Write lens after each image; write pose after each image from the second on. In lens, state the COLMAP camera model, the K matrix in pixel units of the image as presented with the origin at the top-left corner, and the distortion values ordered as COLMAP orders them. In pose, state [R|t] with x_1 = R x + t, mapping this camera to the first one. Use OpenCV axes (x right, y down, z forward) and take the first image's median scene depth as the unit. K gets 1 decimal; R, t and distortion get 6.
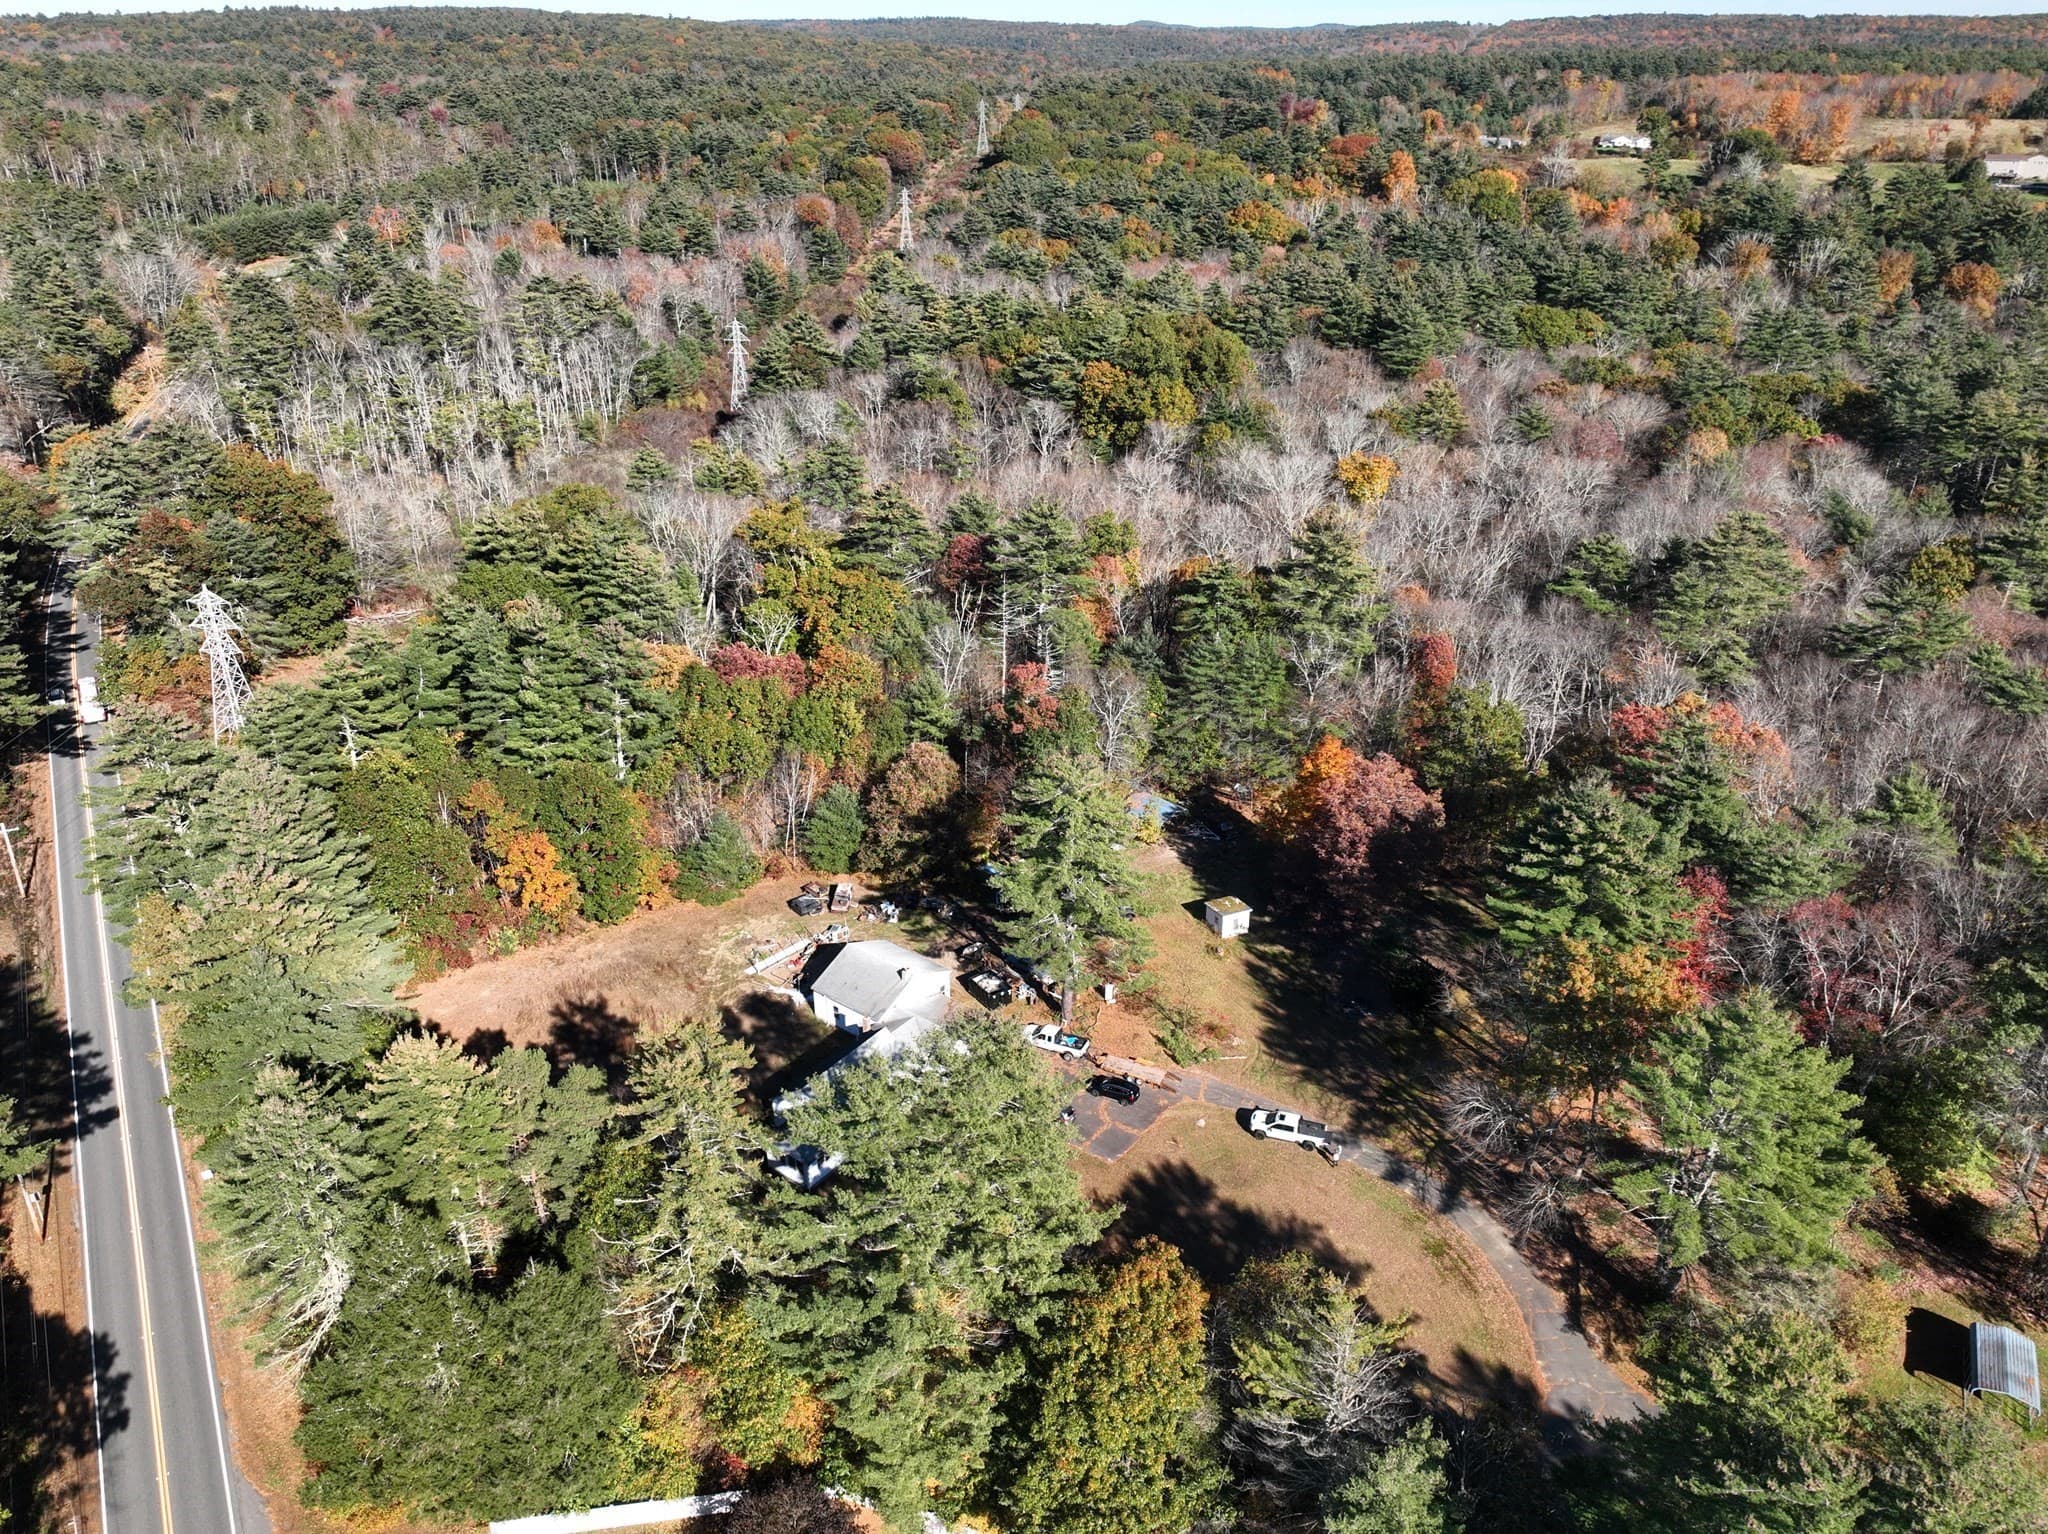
lens RADIAL K [[1492.5, 0, 1021.1], [0, 1492.5, 765.0], [0, 0, 1]] dist [-0.004022, 0.026972]
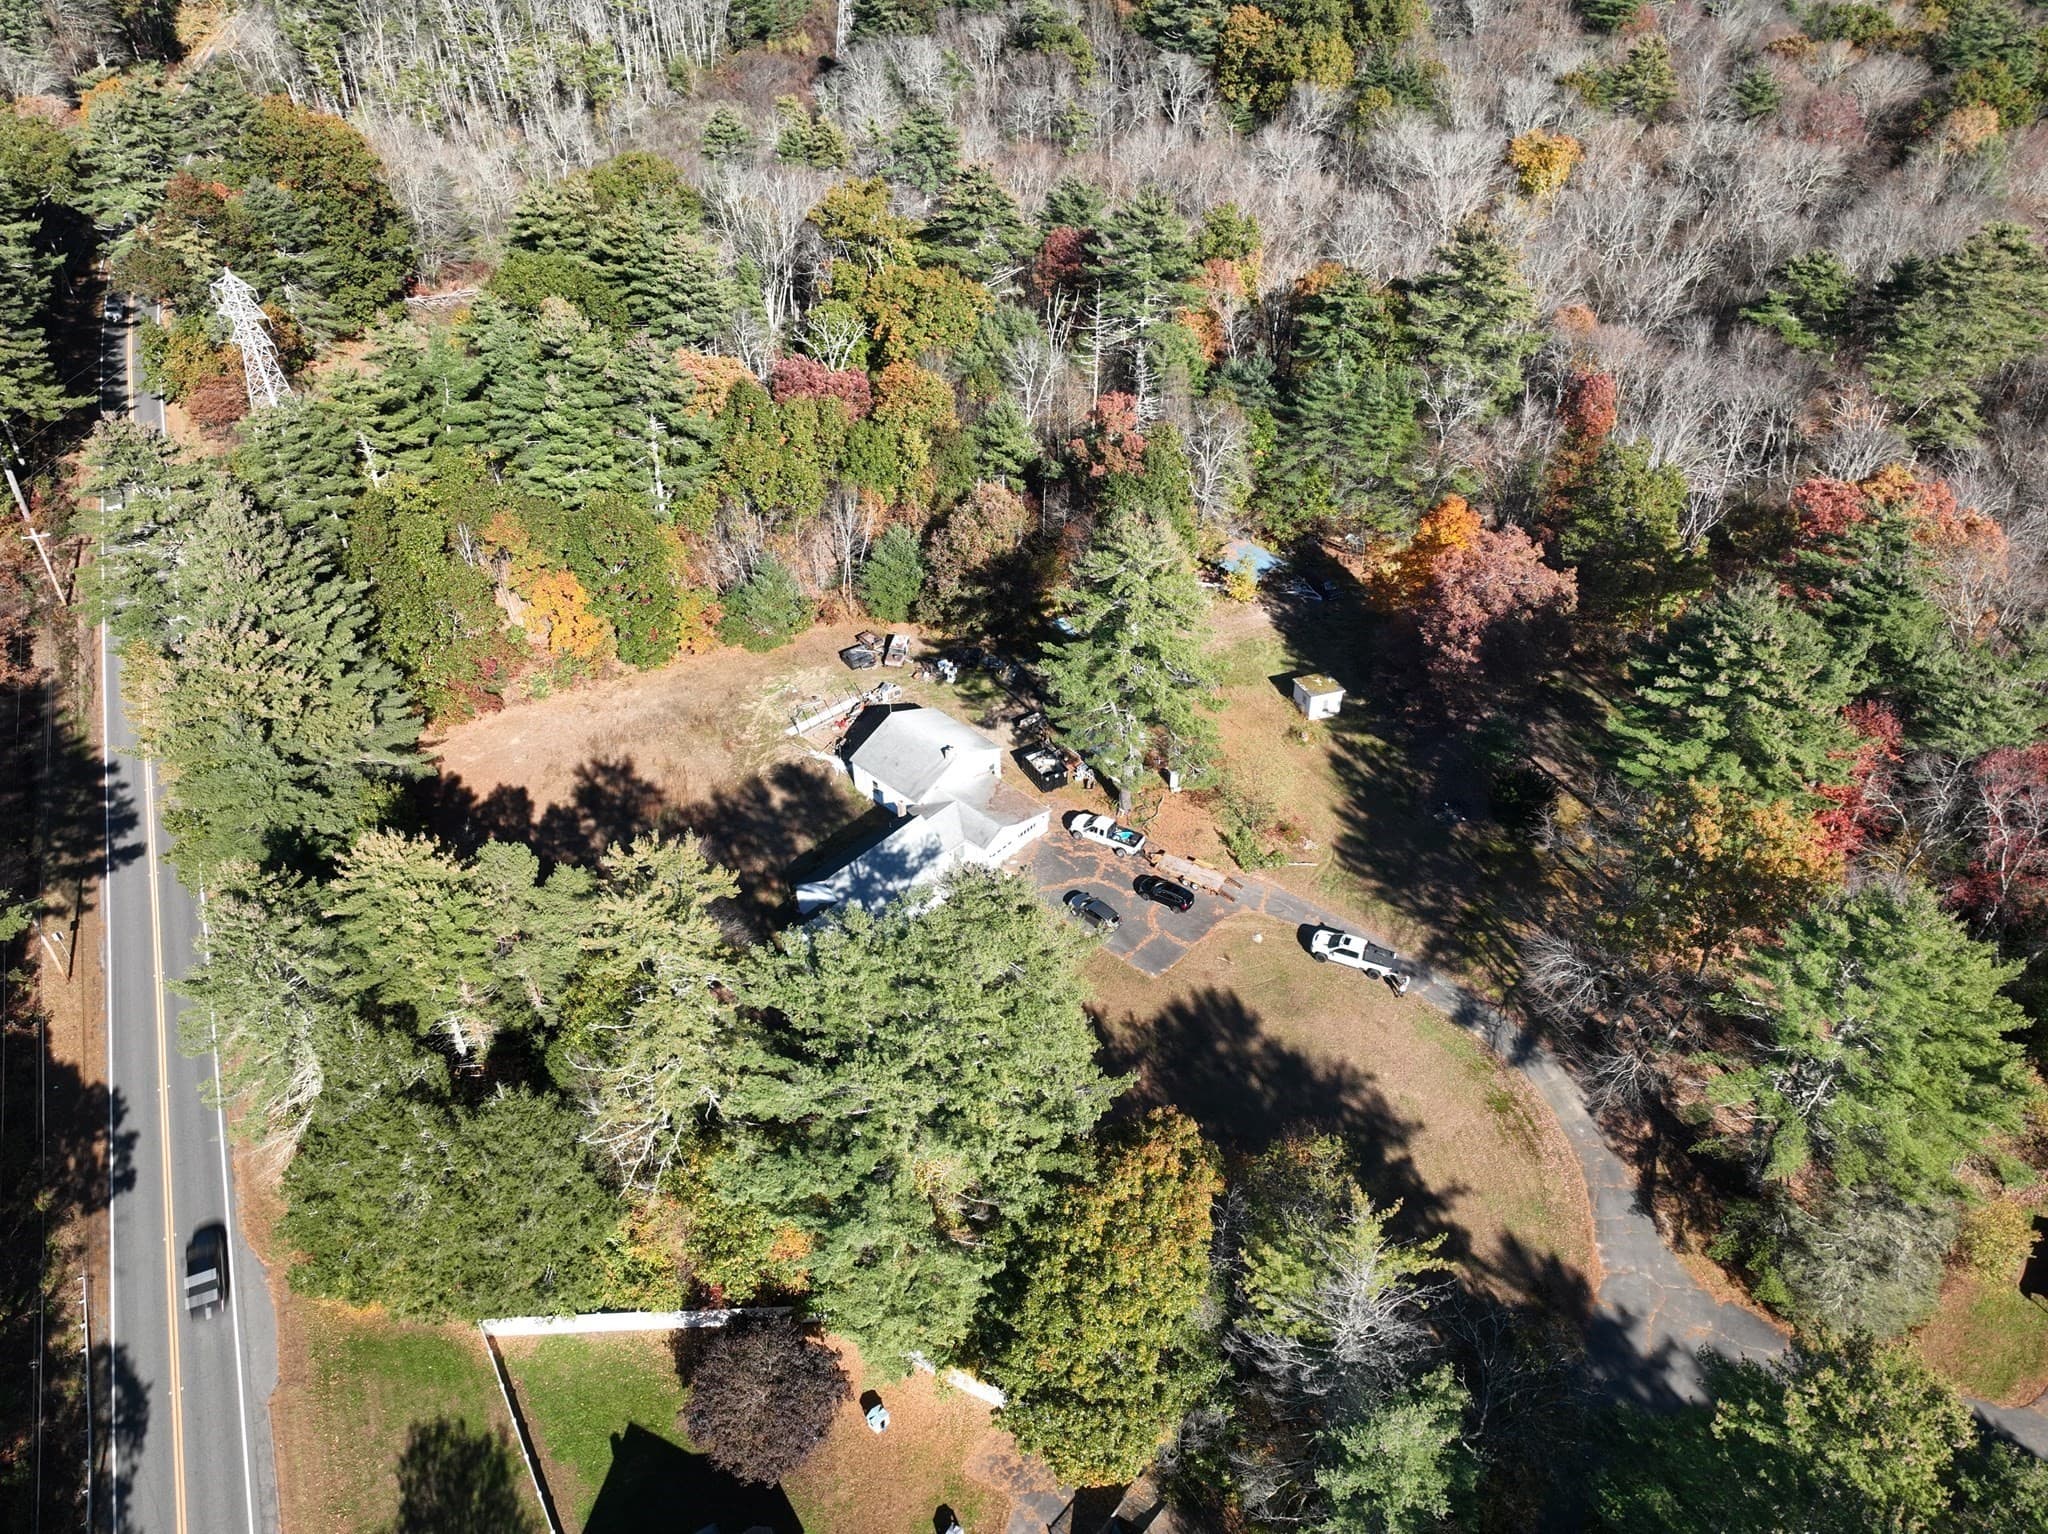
lens RADIAL K [[1492.5, 0, 1018.3], [0, 1492.5, 769.6], [0, 0, 1]] dist [-0.004022, 0.026972]
pose [[0.994833, 0.058228, -0.083163, 0.038598], [-0.038706, 0.974838, 0.219529, -0.049075], [0.093853, -0.215176, 0.972055, 0.103206]]
